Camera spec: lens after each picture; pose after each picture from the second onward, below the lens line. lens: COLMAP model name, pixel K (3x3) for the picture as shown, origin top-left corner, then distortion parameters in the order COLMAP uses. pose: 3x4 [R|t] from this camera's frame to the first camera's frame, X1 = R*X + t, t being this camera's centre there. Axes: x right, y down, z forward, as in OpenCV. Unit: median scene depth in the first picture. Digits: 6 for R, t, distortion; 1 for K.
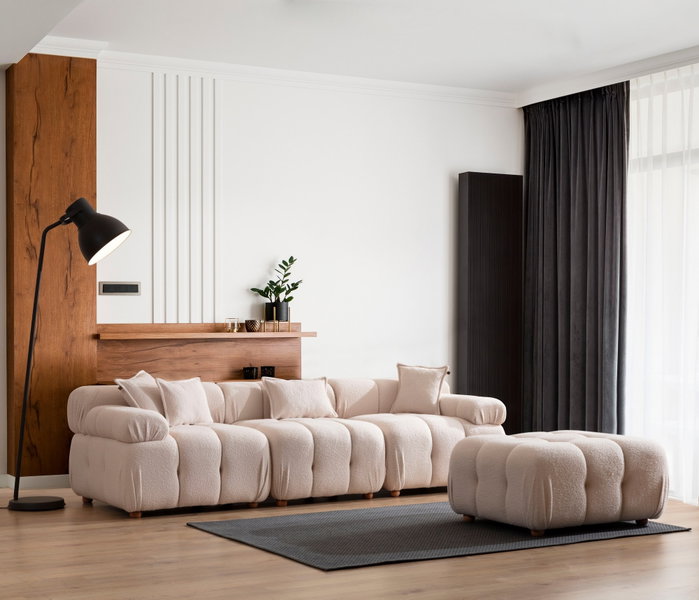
lens RADIAL K [[1344.5, 0, 349.5], [0, 1344.5, 300.0], [0, 0, 1]] dist [0.056357, 0.143967]
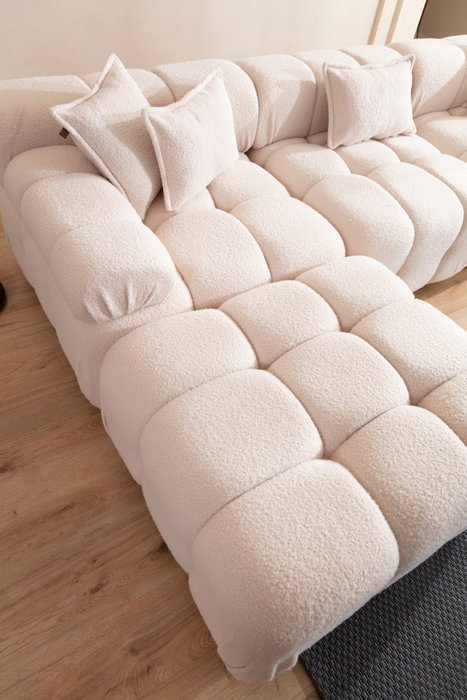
lens RADIAL K [[489.8, 0, 233.5], [0, 489.8, 350.0], [0, 0, 1]] dist [0.009418, 0.003089]
pose [[0.995564, 0.068245, 0.064770, -0.113111], [-0.093676, 0.654658, 0.750099, -0.017658], [0.008788, -0.752838, 0.658147, 0.795706]]
